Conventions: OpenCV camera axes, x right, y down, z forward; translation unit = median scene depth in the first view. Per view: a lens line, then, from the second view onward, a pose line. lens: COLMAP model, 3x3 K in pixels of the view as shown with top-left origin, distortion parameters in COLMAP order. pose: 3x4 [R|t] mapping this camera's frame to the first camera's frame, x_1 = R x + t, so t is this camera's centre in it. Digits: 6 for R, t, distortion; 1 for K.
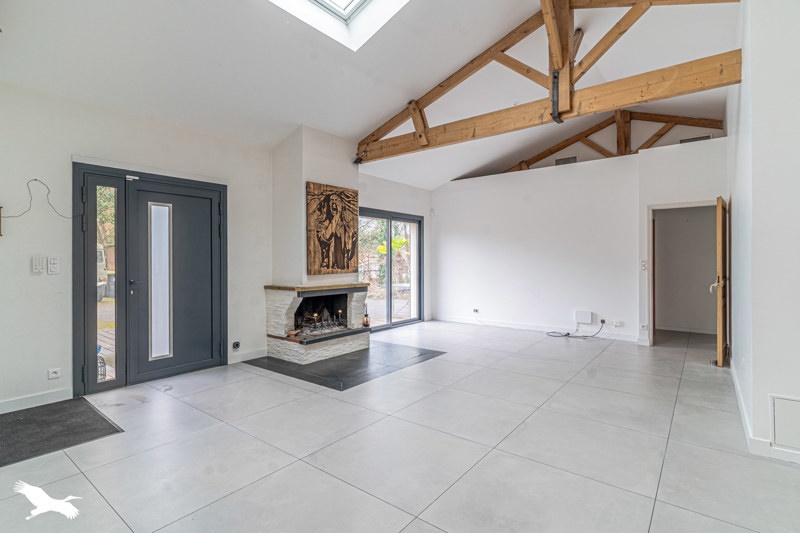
lens RADIAL K [[395.2, 0, 399.0], [0, 395.2, 258.4], [0, 0, 1]] dist [0.001400, 0.000235]
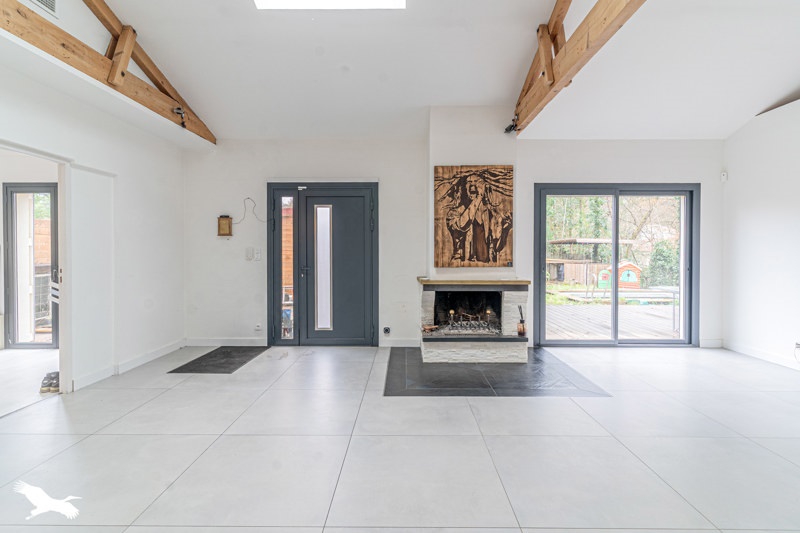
lens RADIAL K [[395.2, 0, 399.0], [0, 395.2, 258.4], [0, 0, 1]] dist [0.001400, 0.000235]
pose [[0.609427, 0.014696, -0.792706, 0.430222], [0.000980, 0.999813, 0.019289, 0.002944], [0.792841, -0.012532, 0.609299, 0.351813]]
